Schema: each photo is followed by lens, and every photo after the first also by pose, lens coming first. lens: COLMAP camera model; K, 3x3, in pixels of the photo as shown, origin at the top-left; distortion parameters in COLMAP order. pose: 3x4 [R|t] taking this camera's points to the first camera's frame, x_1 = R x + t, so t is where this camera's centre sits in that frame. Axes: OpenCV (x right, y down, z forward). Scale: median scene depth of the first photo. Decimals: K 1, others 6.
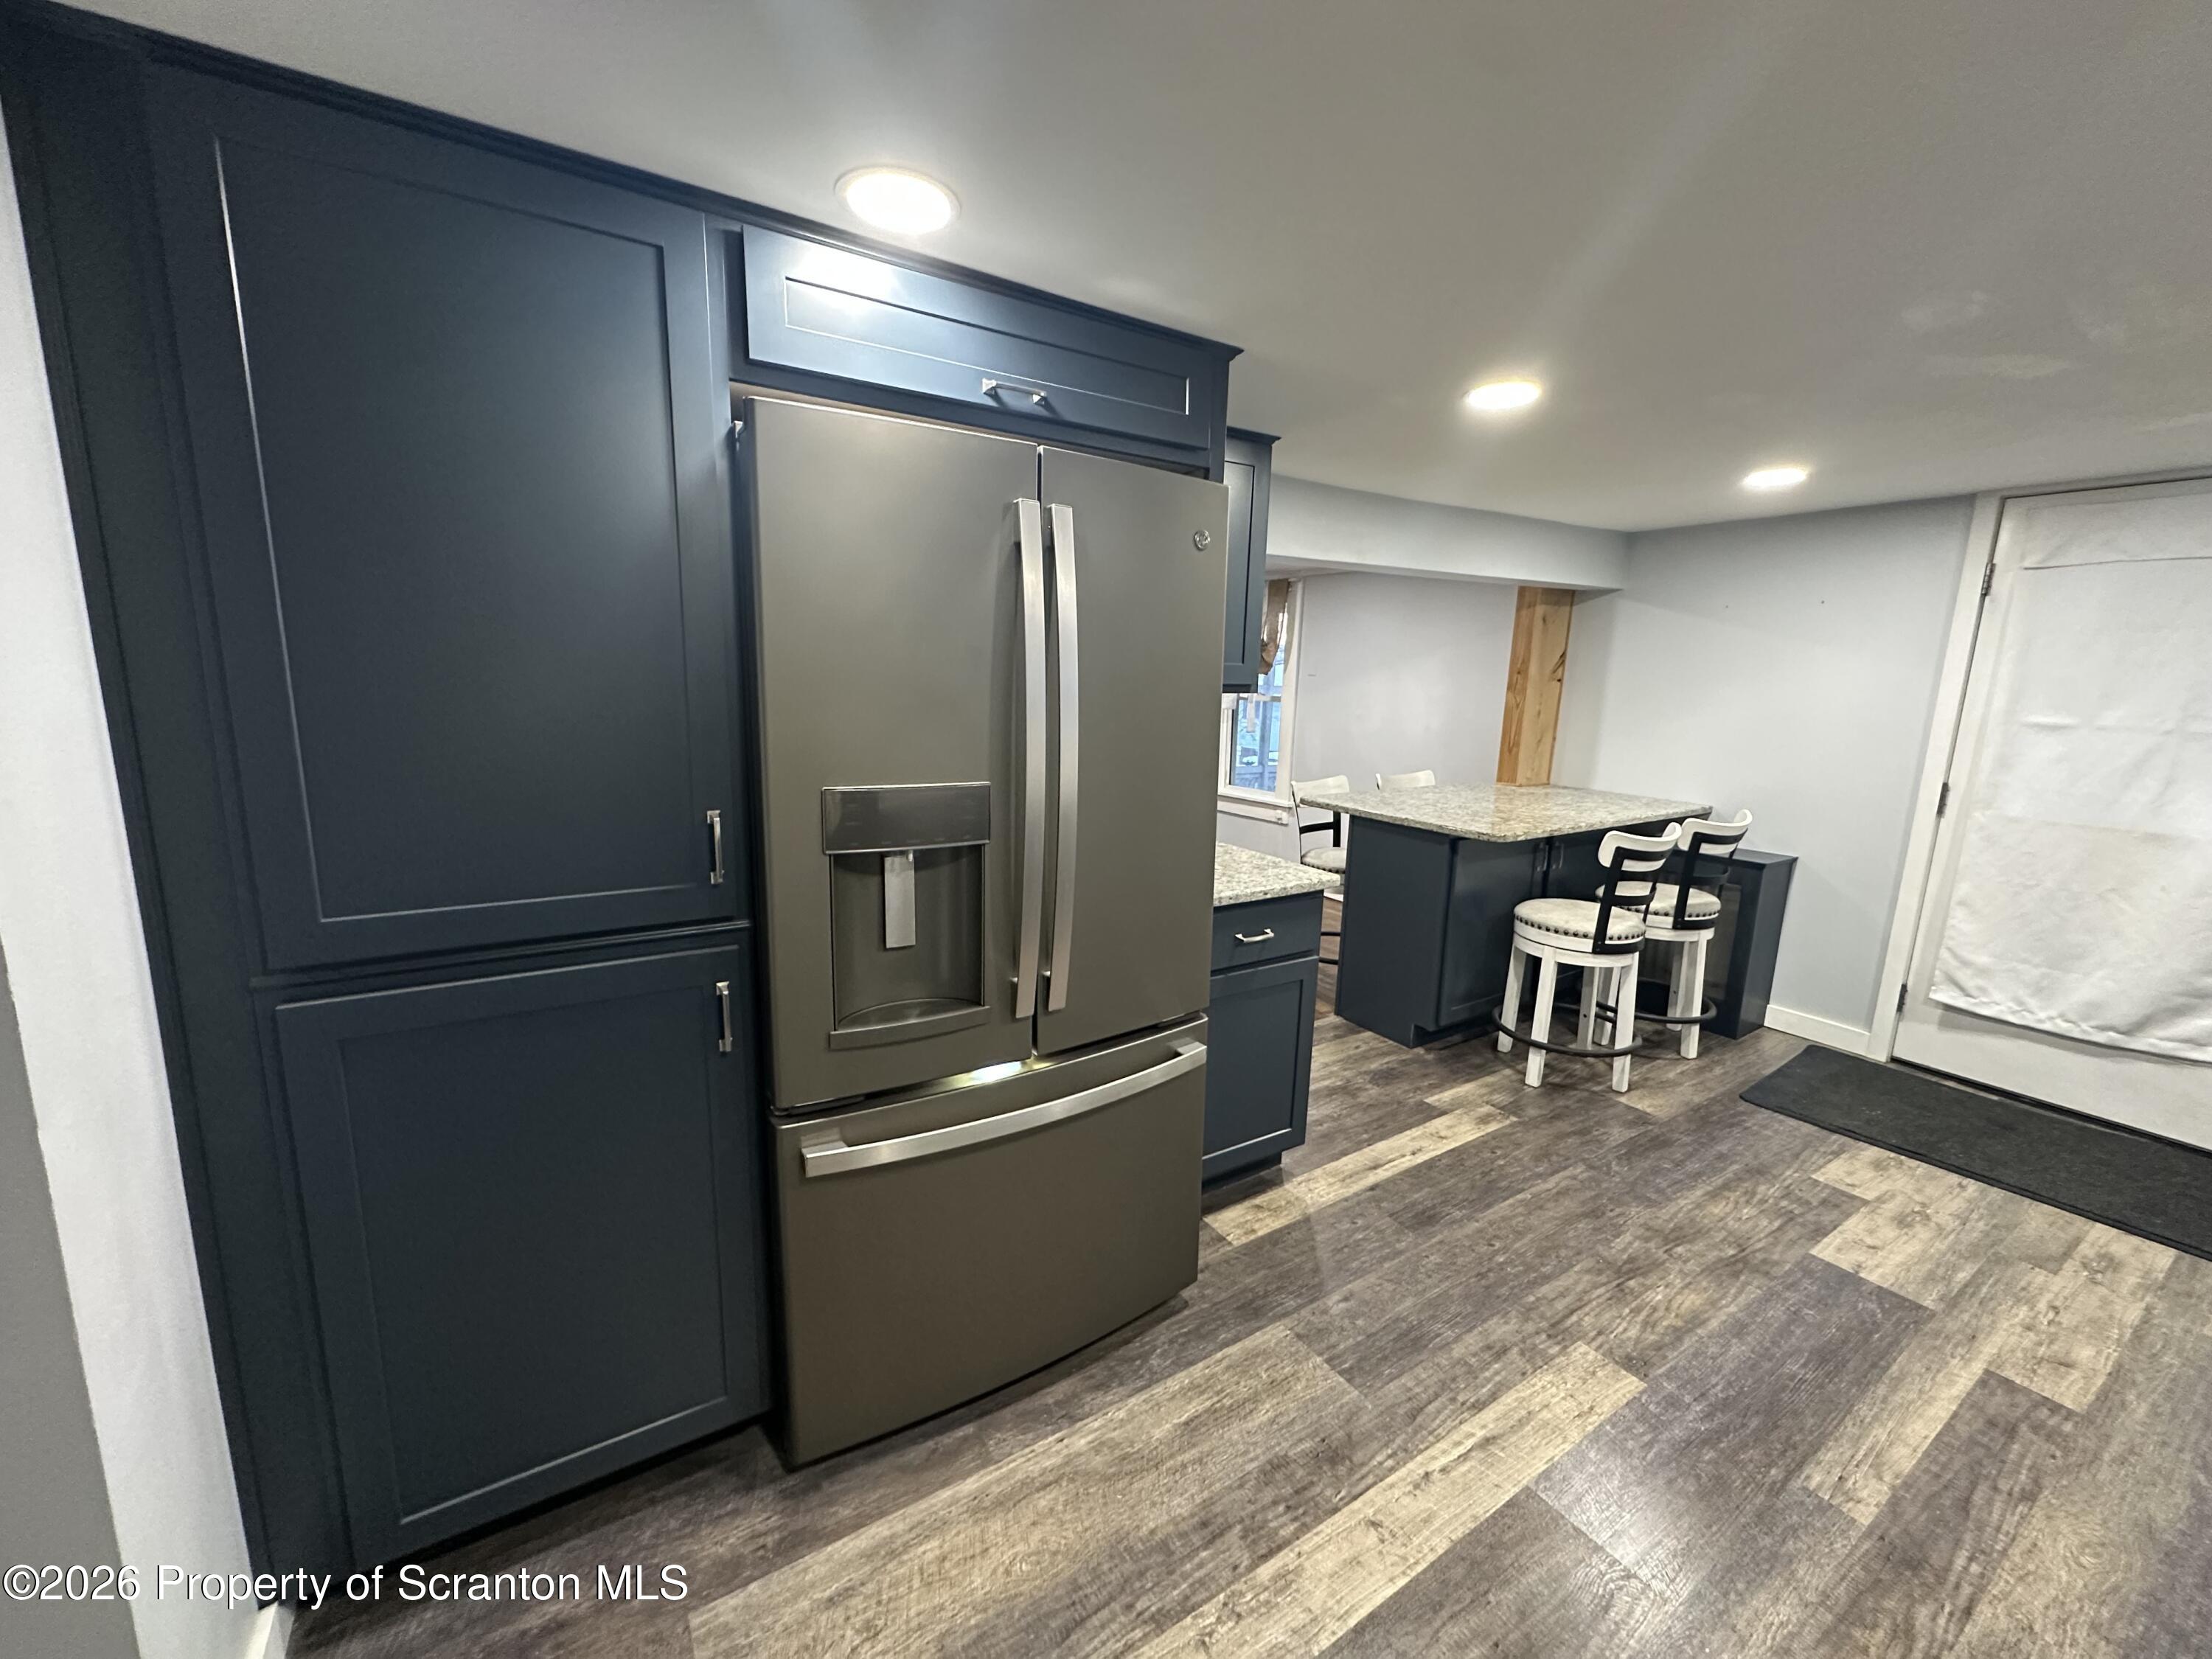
lens RADIAL K [[879.7, 0, 1103.6], [0, 879.7, 826.8], [0, 0, 1]] dist [-0.004196, 0.000977]
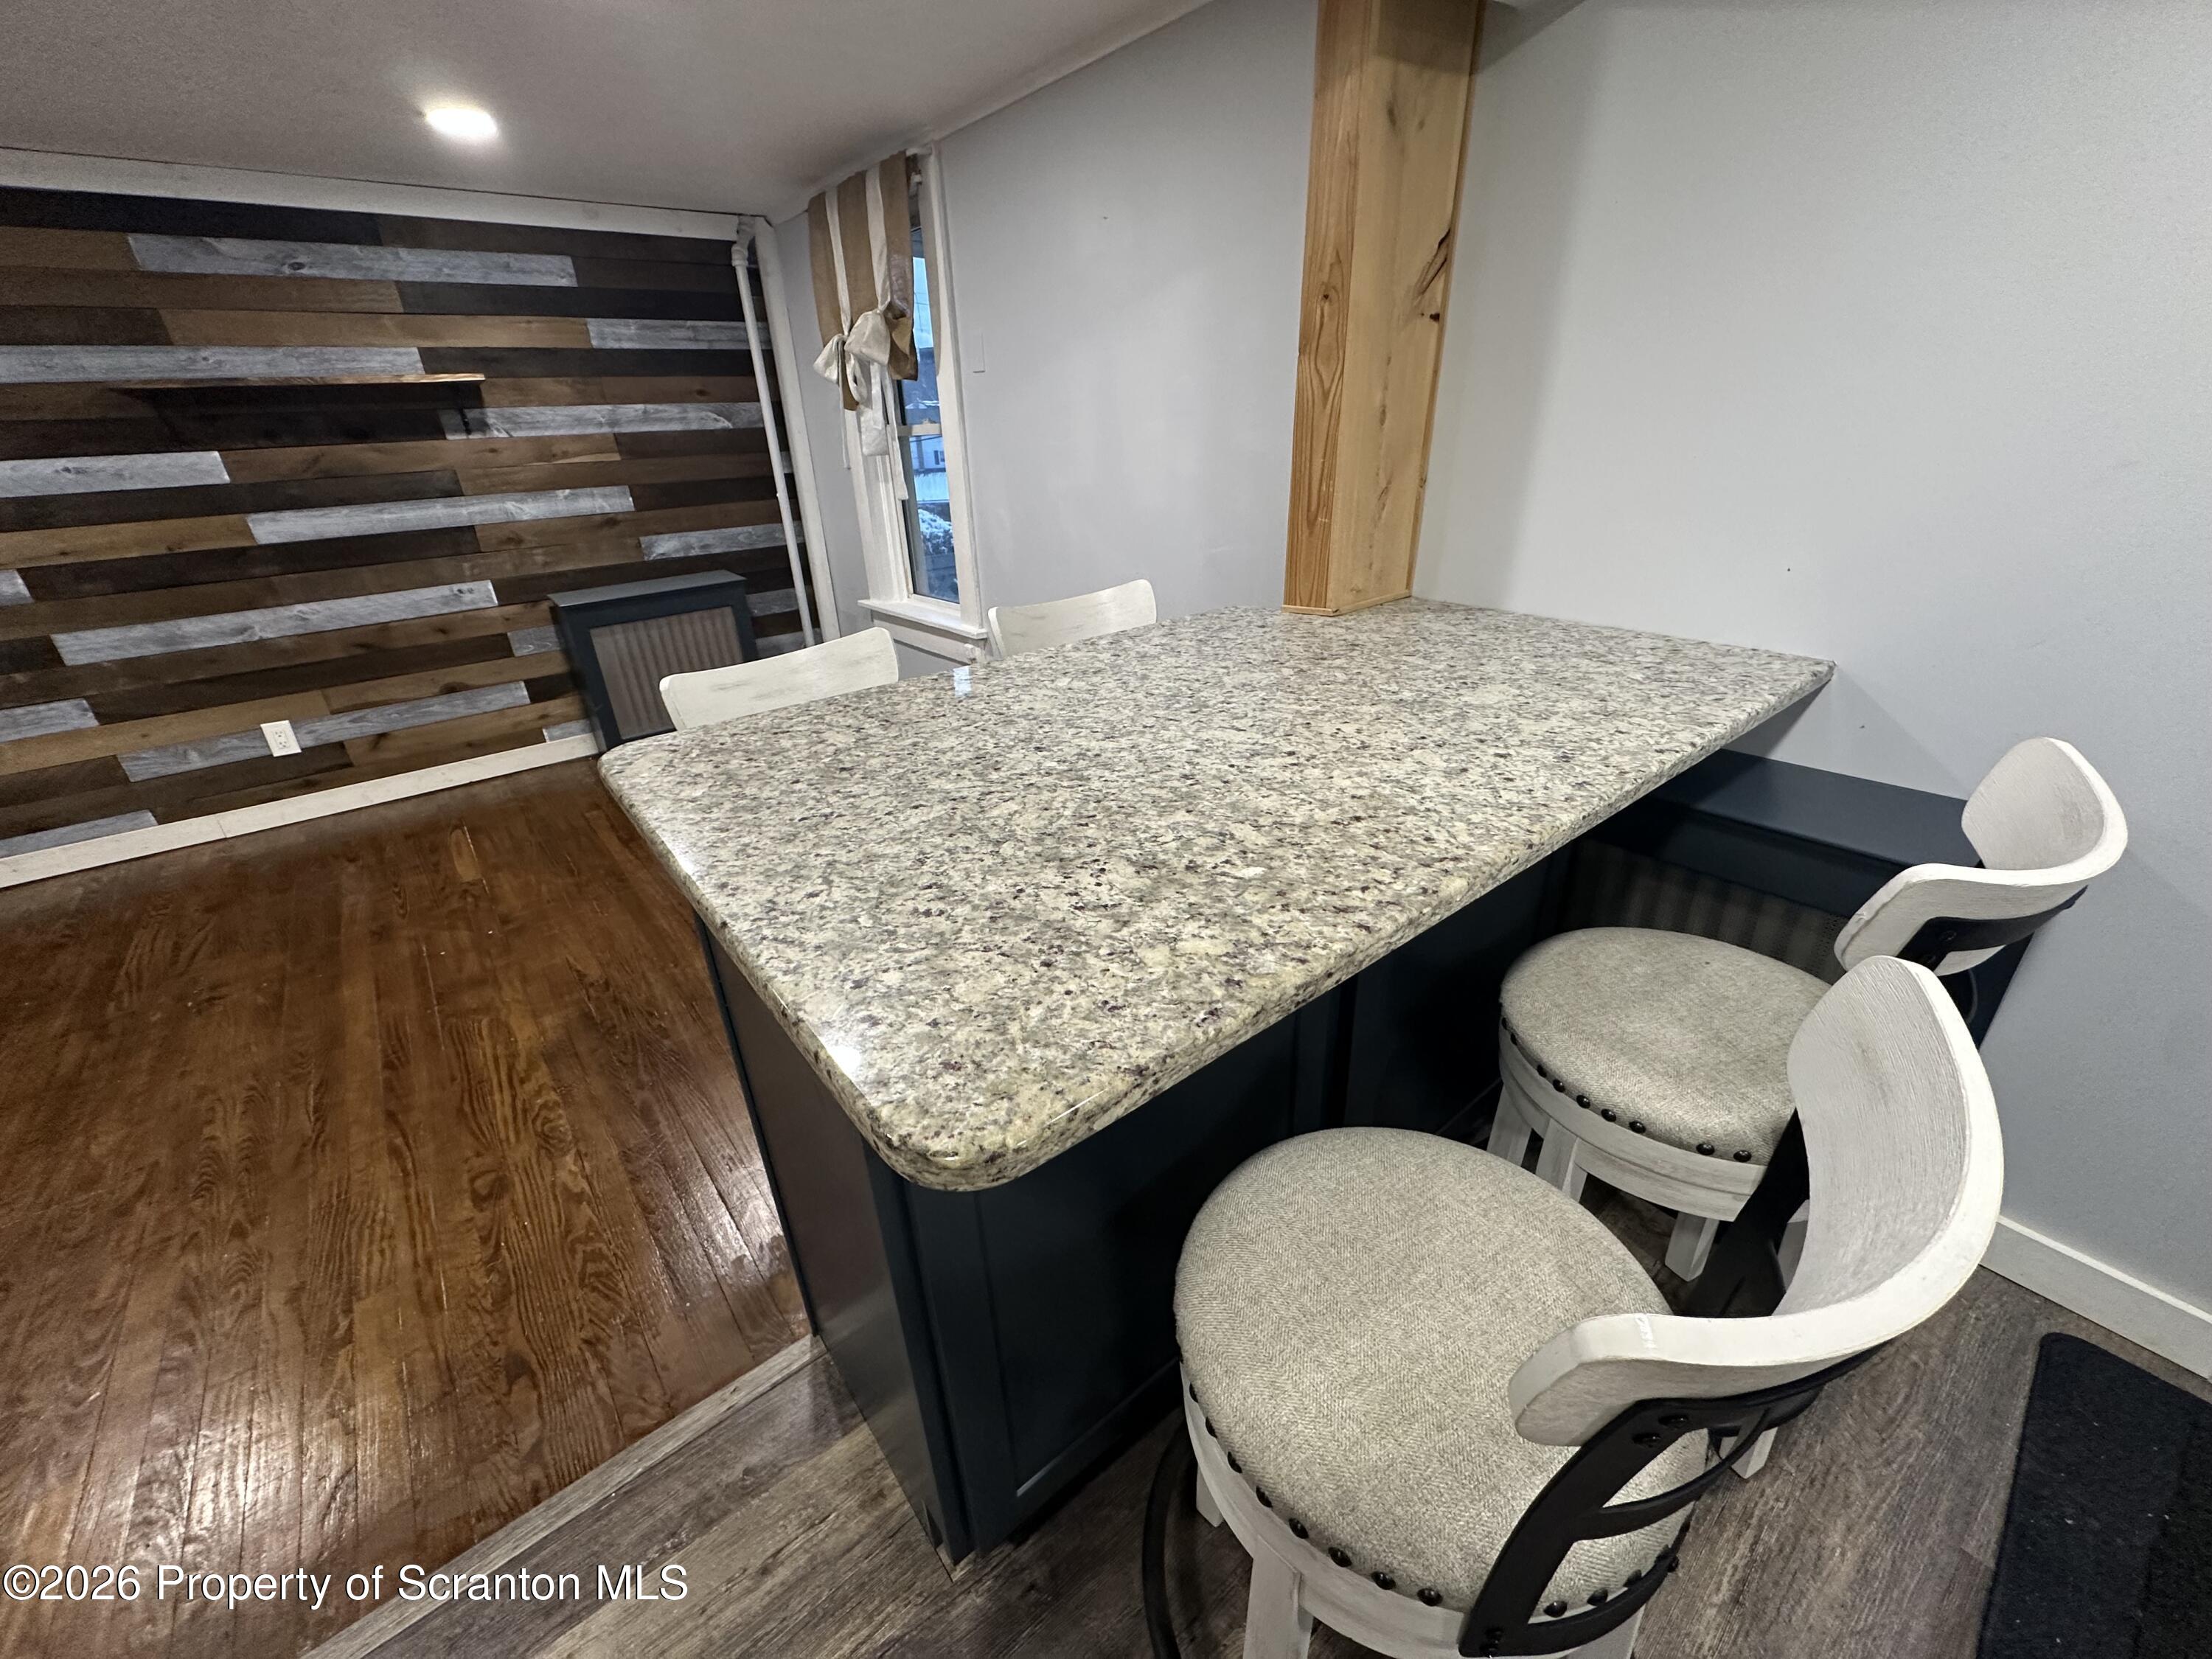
lens RADIAL K [[879.7, 0, 1102.4], [0, 879.7, 827.8], [0, 0, 1]] dist [-0.004196, 0.000977]
pose [[0.992836, -0.100578, 0.064507, 0.680716], [0.080033, 0.960642, 0.266010, -0.138801], [-0.088723, -0.258942, 0.961809, 1.222585]]
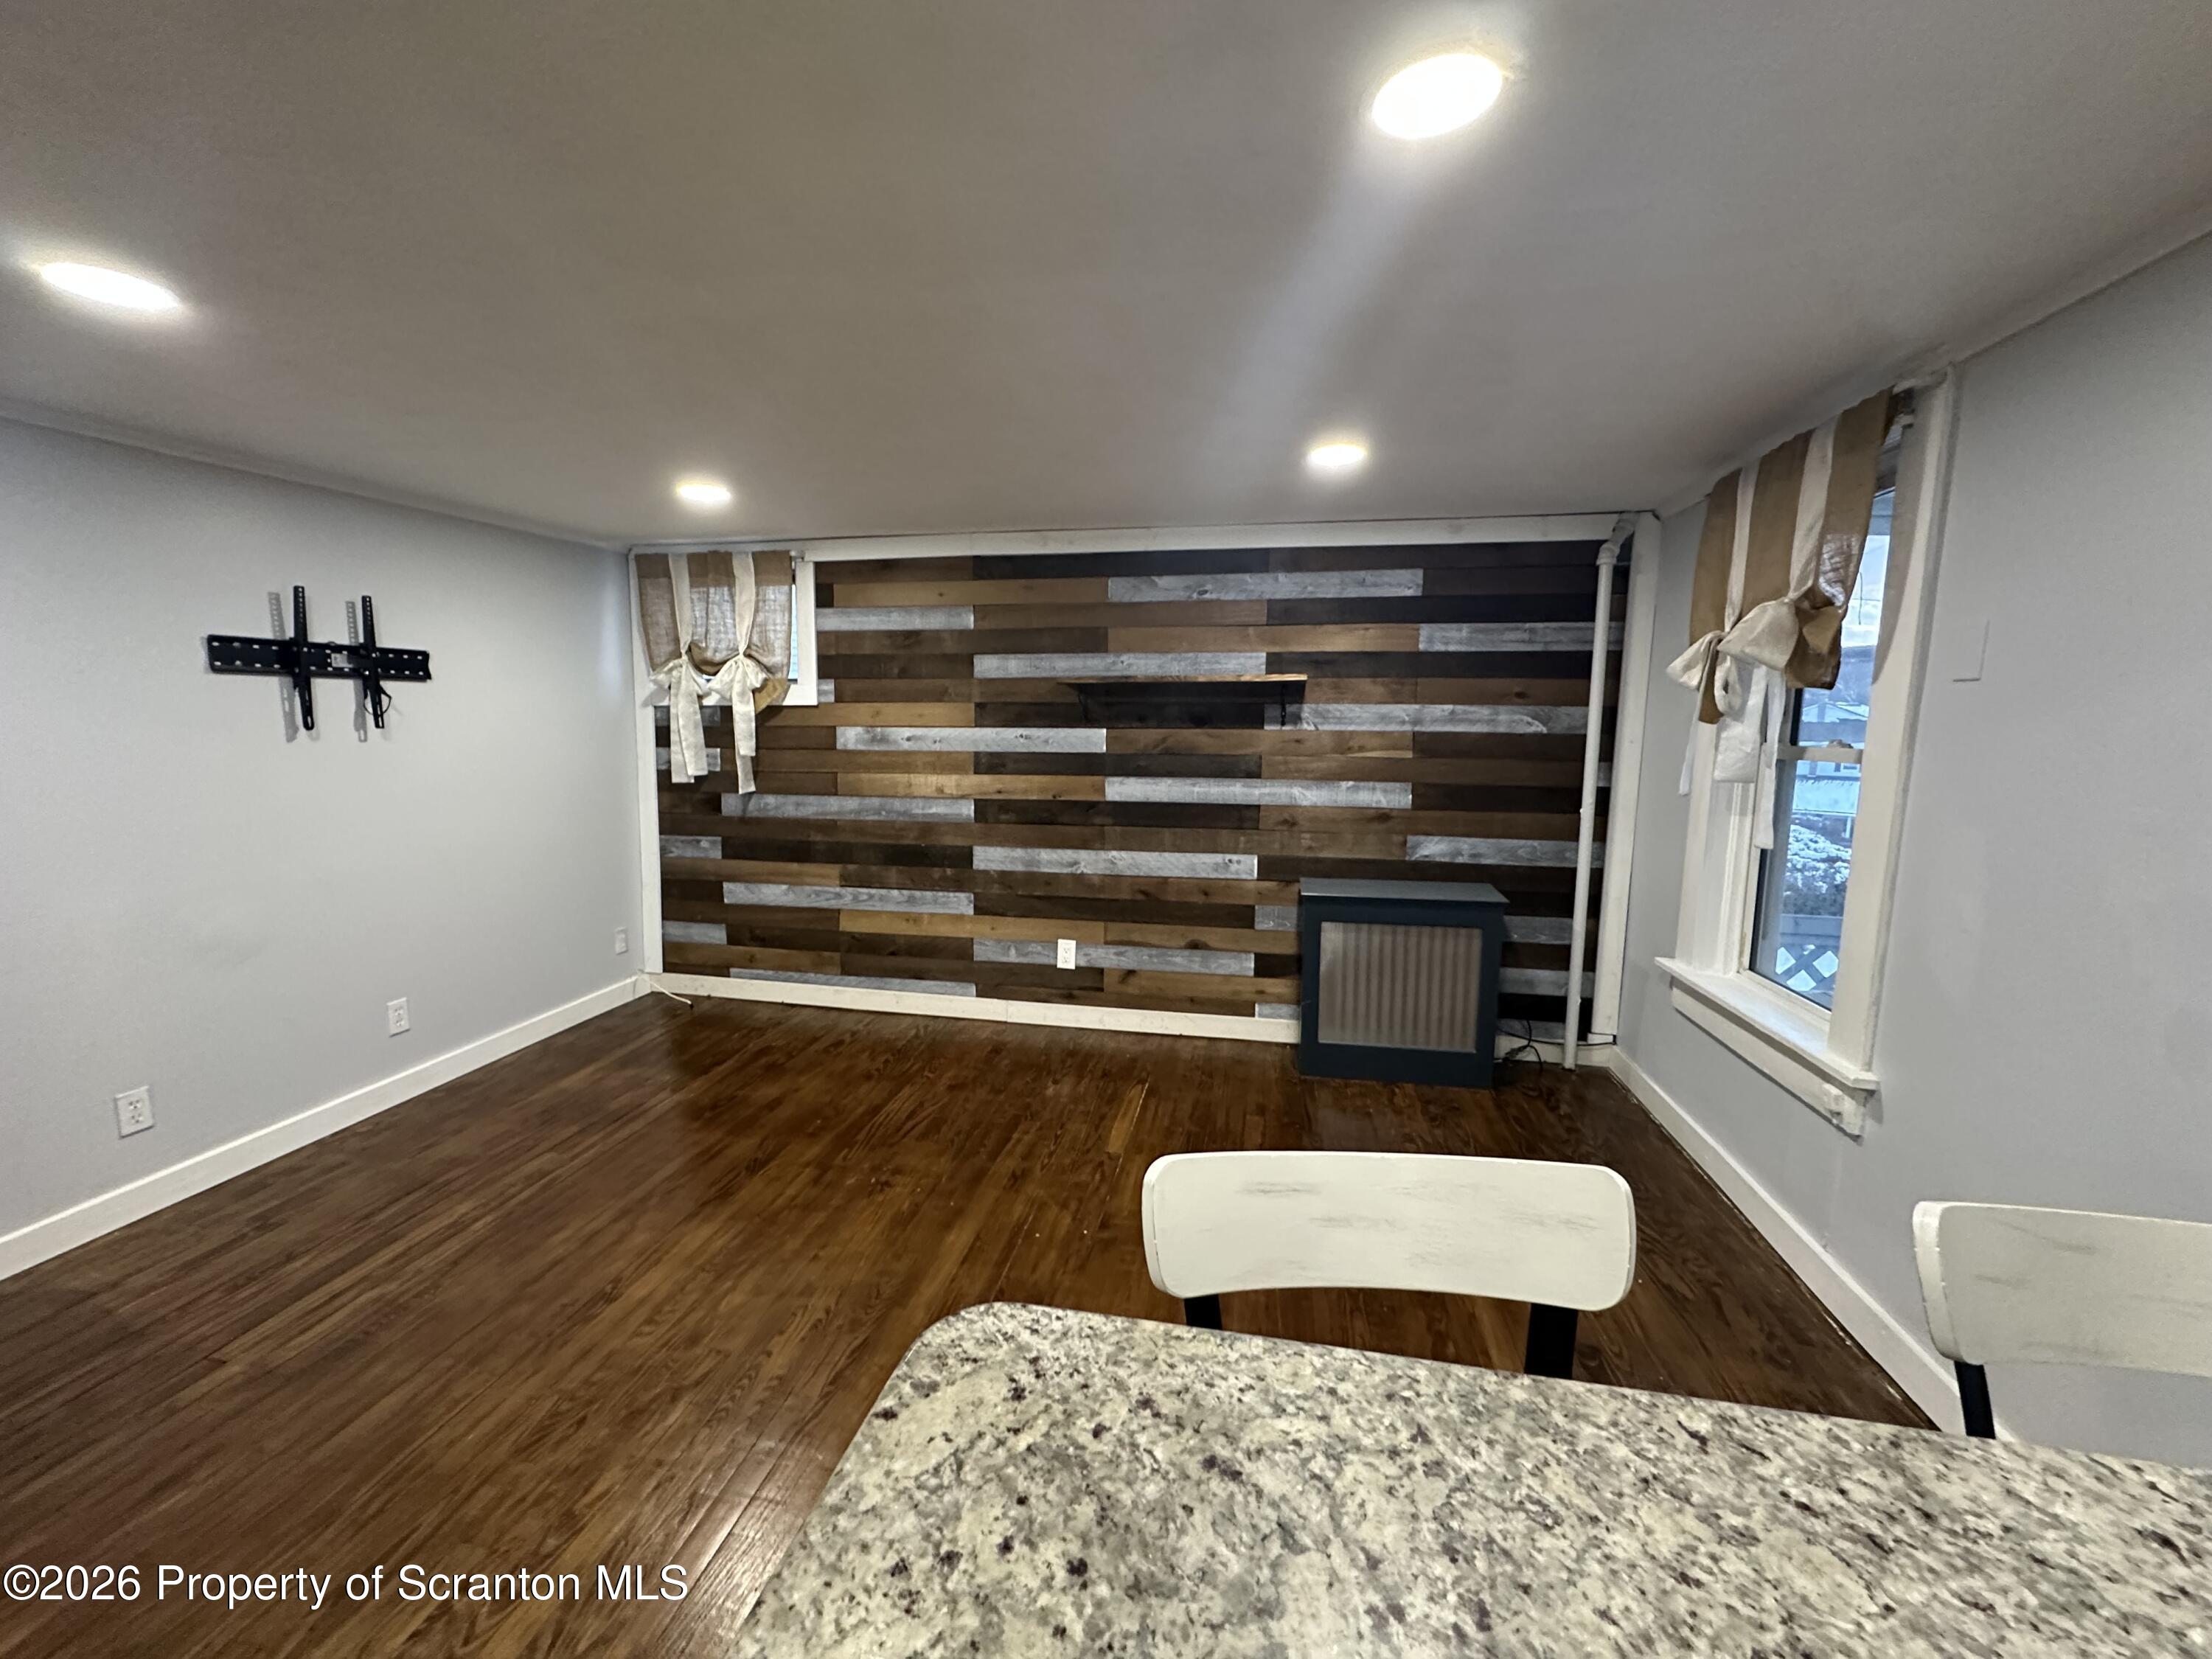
lens RADIAL K [[879.7, 0, 1100.2], [0, 879.7, 829.6], [0, 0, 1]] dist [-0.004196, 0.000977]
pose [[0.717486, 0.069334, -0.693114, 0.646630], [-0.110355, 0.993782, -0.014824, -0.231062], [0.687776, 0.087124, 0.720675, 1.600046]]
